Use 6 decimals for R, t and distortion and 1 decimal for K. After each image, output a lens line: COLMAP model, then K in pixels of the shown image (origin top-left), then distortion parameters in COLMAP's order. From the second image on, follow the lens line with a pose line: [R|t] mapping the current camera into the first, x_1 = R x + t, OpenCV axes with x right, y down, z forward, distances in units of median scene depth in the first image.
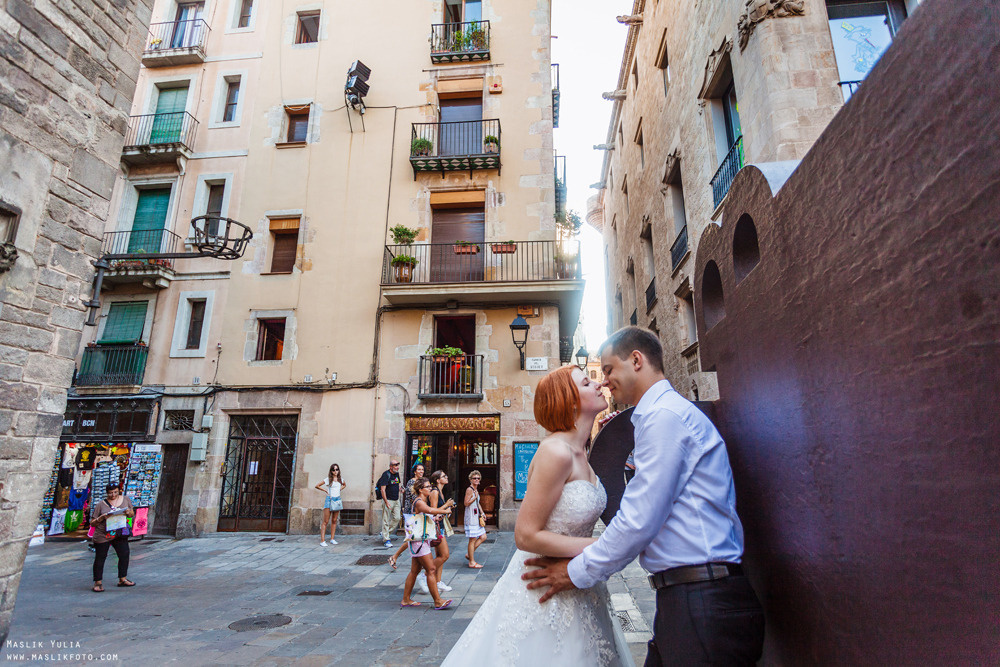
lens RADIAL K [[477.8, 0, 504.2], [0, 477.8, 331.3], [0, 0, 1]] dist [-0.010279, 0.001621]
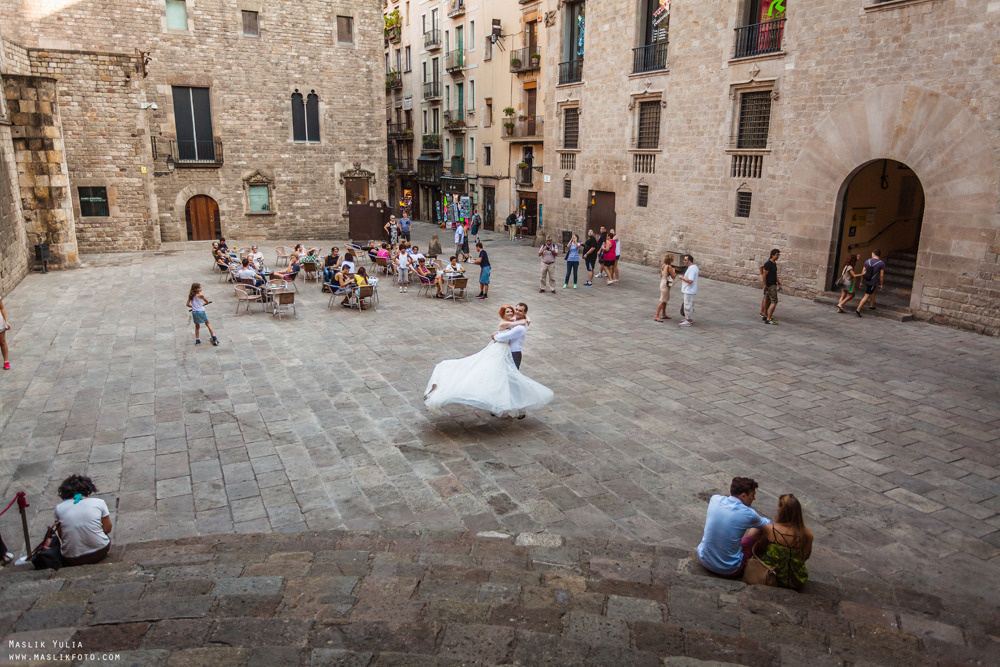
lens RADIAL K [[709.6, 0, 502.5], [0, 709.6, 335.9], [0, 0, 1]] dist [0.004113, 0.002689]
pose [[0.556034, 0.212528, -0.803529, 2.731182], [0.187379, 0.909815, 0.370304, -0.489758], [0.809763, -0.356466, 0.466065, -0.989005]]
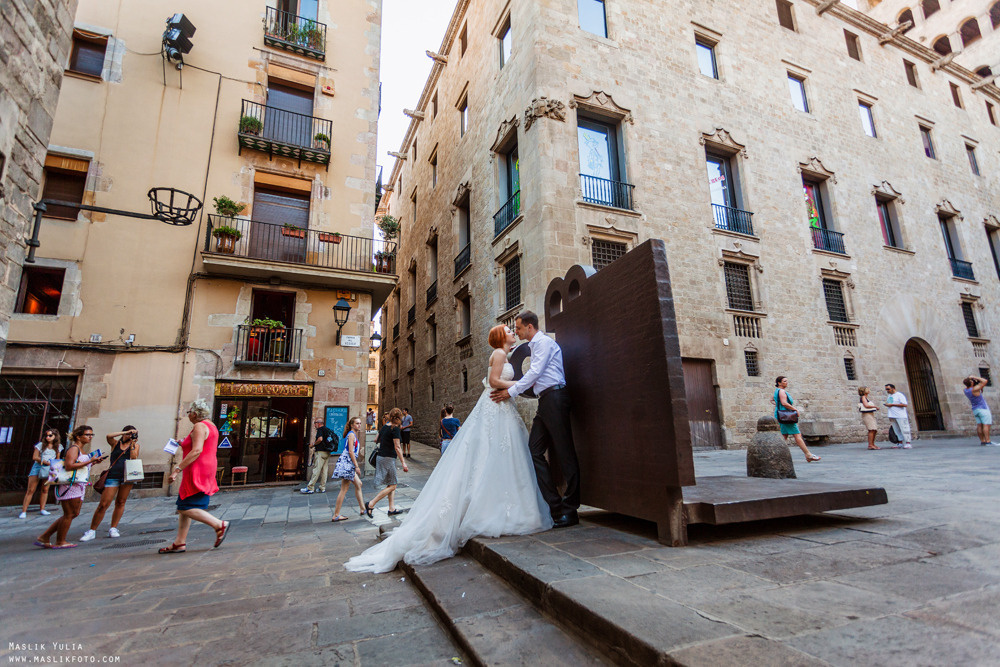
lens RADIAL K [[467.2, 0, 496.7], [0, 467.2, 331.8], [0, 0, 1]] dist [0.004392, 0.000380]
pose [[0.874667, 0.086464, 0.476951, -0.161999], [-0.093605, 0.995570, -0.008824, 0.021108], [-0.475601, -0.036927, 0.878886, -0.175226]]
